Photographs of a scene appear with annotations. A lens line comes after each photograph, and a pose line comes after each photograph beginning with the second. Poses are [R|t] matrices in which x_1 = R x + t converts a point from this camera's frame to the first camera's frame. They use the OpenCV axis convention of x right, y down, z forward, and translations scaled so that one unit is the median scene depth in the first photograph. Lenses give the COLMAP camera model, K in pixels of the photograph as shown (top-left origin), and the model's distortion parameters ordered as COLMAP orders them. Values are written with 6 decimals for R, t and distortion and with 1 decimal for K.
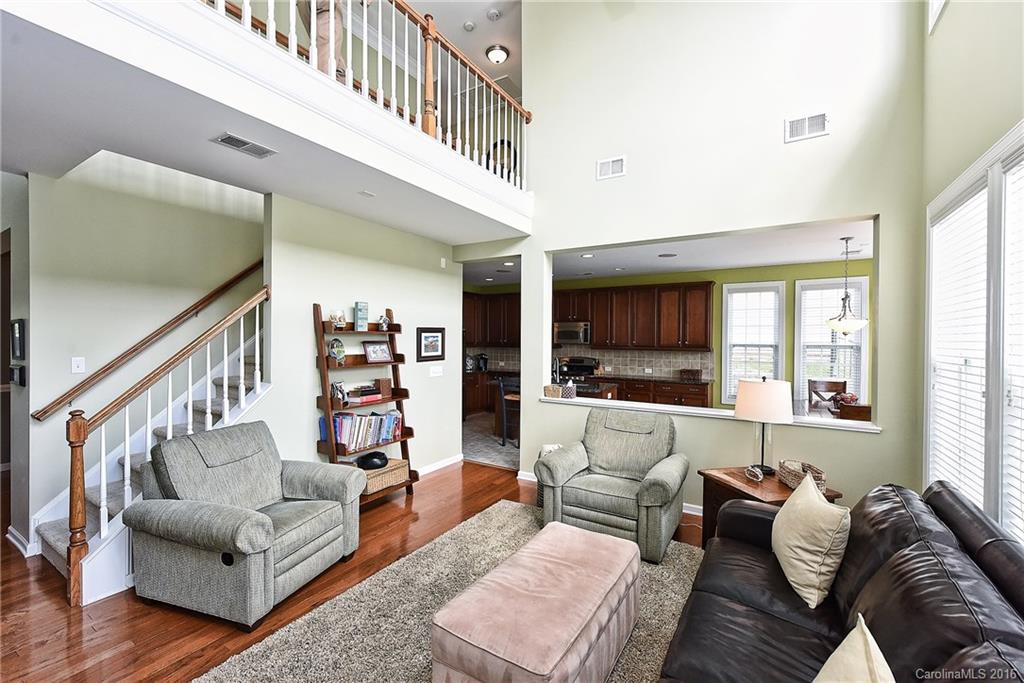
lens RADIAL K [[422.2, 0, 512.0], [0, 422.2, 341.5], [0, 0, 1]] dist [-0.001933, -0.000131]
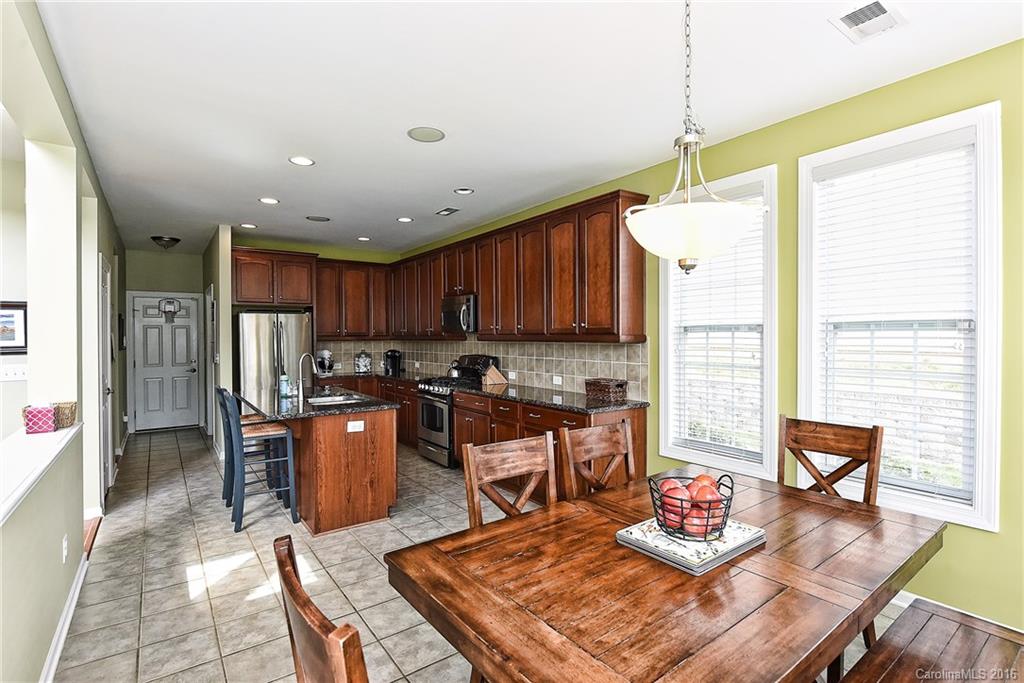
lens RADIAL K [[489.1, 0, 512.0], [0, 489.1, 341.5], [0, 0, 1]] dist [-0.000468, -0.000024]
pose [[0.926019, -0.006499, -0.377421, 0.564544], [0.006911, 0.999976, -0.000263, 0.022490], [0.377414, -0.002364, 0.926042, 0.455048]]
